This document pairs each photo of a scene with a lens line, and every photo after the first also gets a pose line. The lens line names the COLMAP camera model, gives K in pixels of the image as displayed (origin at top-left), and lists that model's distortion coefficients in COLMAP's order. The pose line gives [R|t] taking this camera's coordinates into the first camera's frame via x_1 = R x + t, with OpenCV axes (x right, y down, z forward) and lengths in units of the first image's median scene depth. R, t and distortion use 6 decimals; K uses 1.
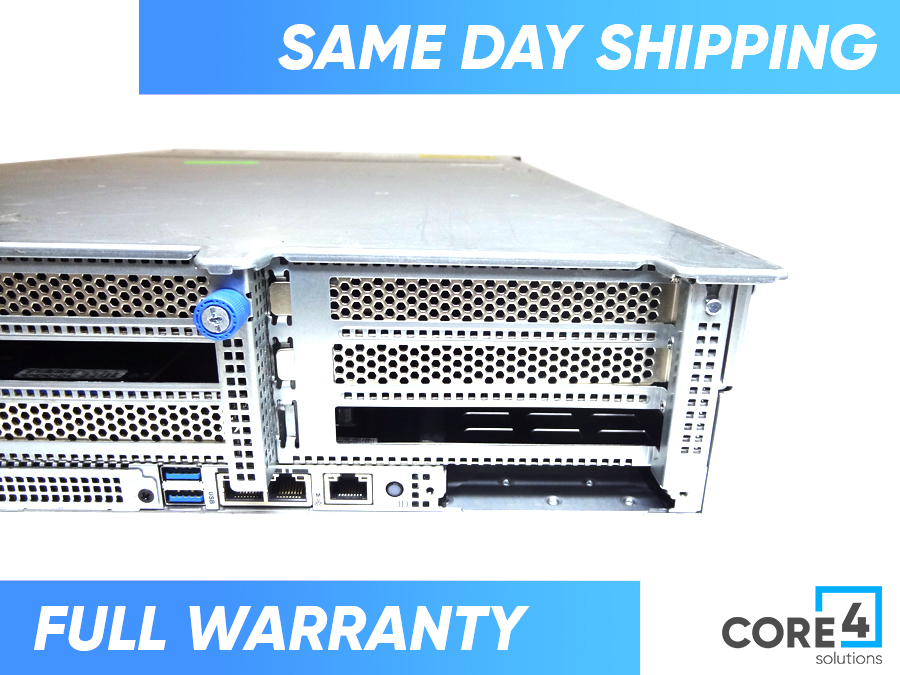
lens RADIAL K [[683.2, 0, 453.4], [0, 683.2, 337.3], [0, 0, 1]] dist [-0.031473, 0.006003]
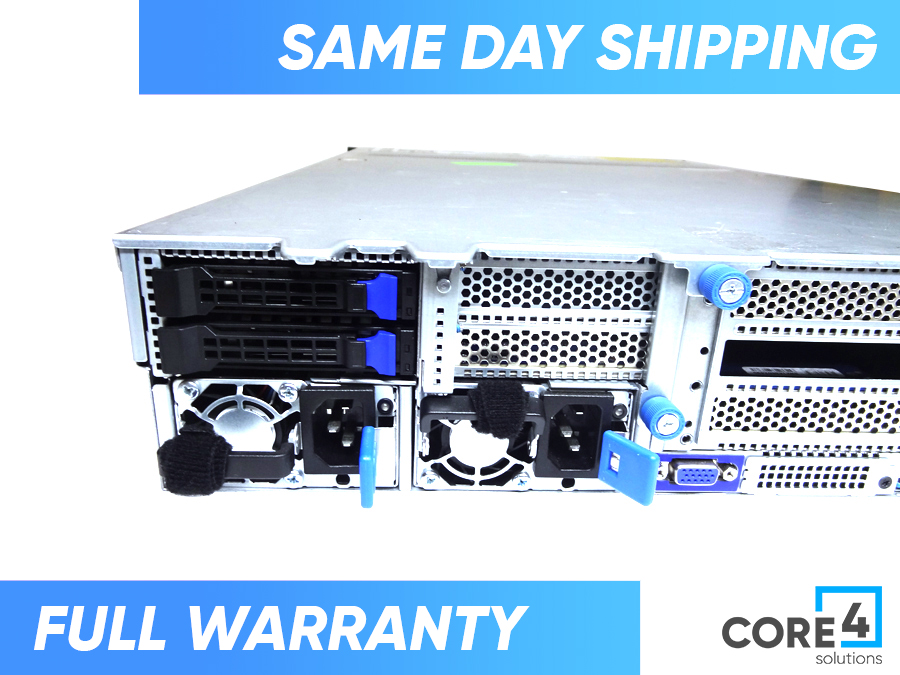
lens RADIAL K [[632.5, 0, 426.0], [0, 632.5, 314.9], [0, 0, 1]] dist [-0.032690, 0.005551]
pose [[0.999890, 0.011893, -0.008873, -1.194316], [-0.011964, 0.999896, -0.008012, -0.021258], [0.008777, 0.008117, 0.999929, -0.016834]]
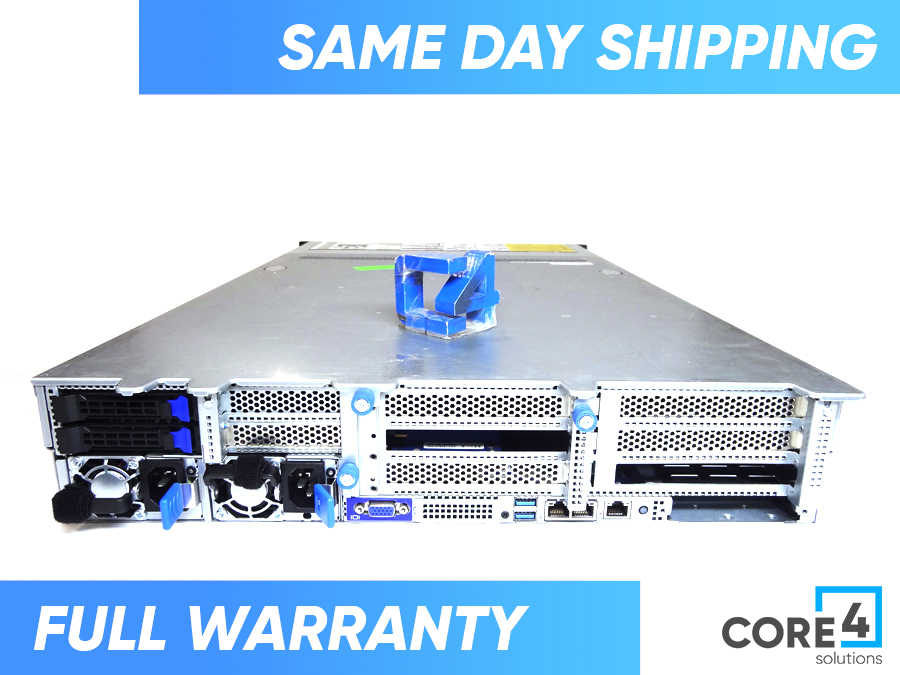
lens RADIAL K [[683.2, 0, 447.1], [0, 683.2, 339.2], [0, 0, 1]] dist [-0.031473, 0.006003]
pose [[0.999817, -0.006751, -0.017918, -0.571583], [0.005542, 0.997757, -0.066710, -0.108504], [0.018329, 0.066598, 0.997612, -0.824352]]
